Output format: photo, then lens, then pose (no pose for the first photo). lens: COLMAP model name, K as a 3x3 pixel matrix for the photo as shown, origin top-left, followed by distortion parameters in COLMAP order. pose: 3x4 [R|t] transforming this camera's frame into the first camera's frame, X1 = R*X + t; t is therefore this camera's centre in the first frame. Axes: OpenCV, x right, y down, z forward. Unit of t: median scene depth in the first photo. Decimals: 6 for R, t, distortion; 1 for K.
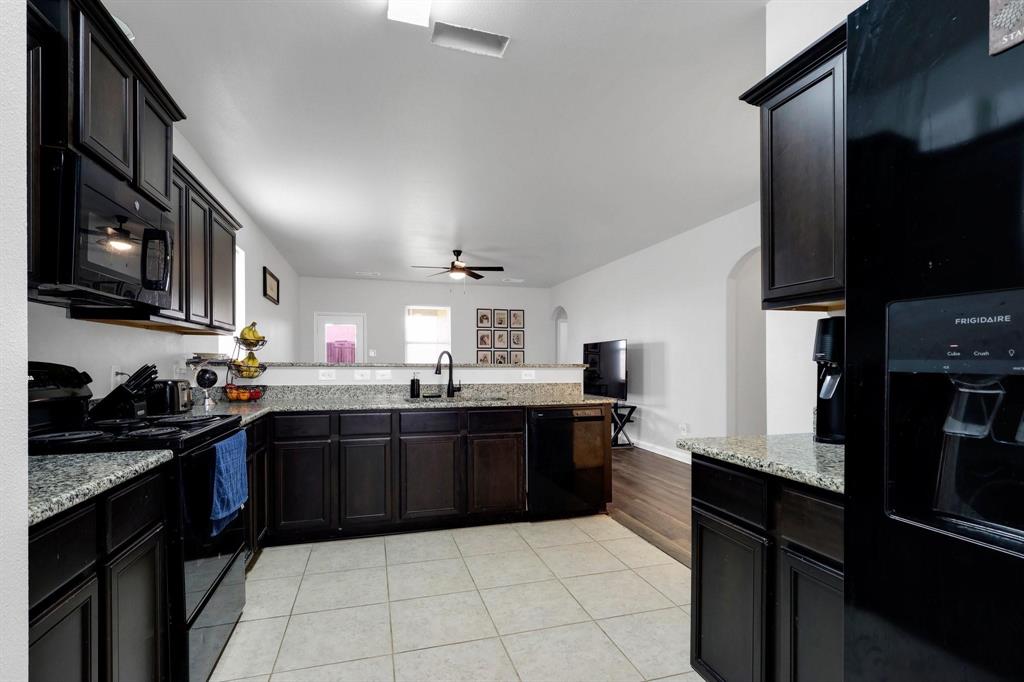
lens RADIAL K [[482.7, 0, 514.6], [0, 482.7, 361.5], [0, 0, 1]] dist [-0.001358, 0.000081]
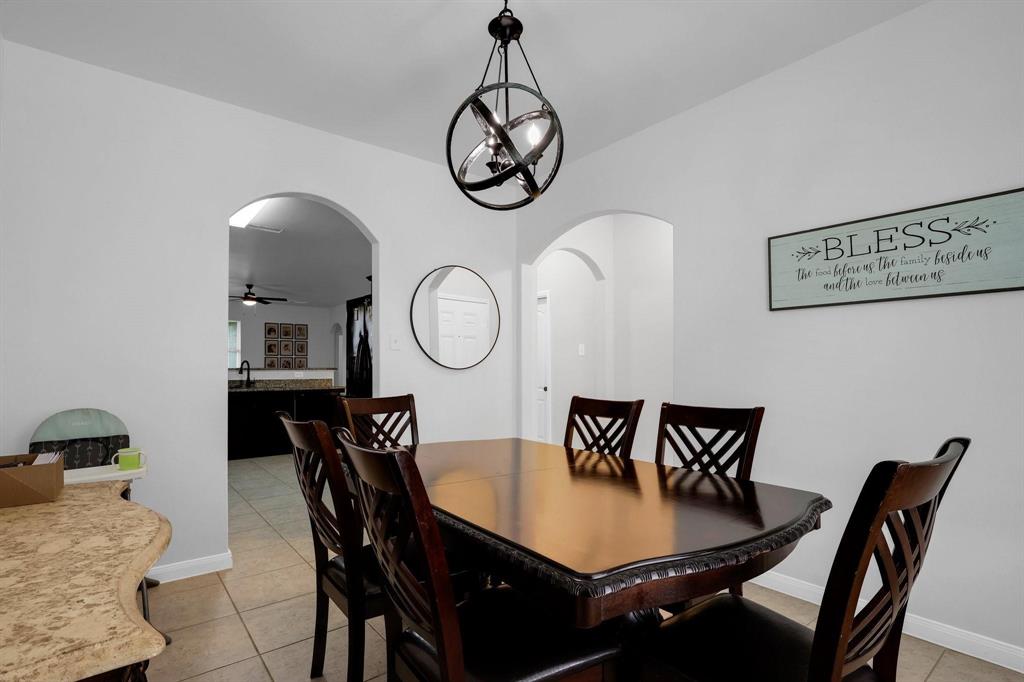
lens RADIAL K [[482.7, 0, 514.6], [0, 482.7, 361.5], [0, 0, 1]] dist [-0.001358, 0.000081]
pose [[0.920874, 0.005002, 0.389828, 0.093477], [-0.002240, 0.999969, -0.007539, -0.009947], [-0.389854, 0.006069, 0.920857, -1.257171]]
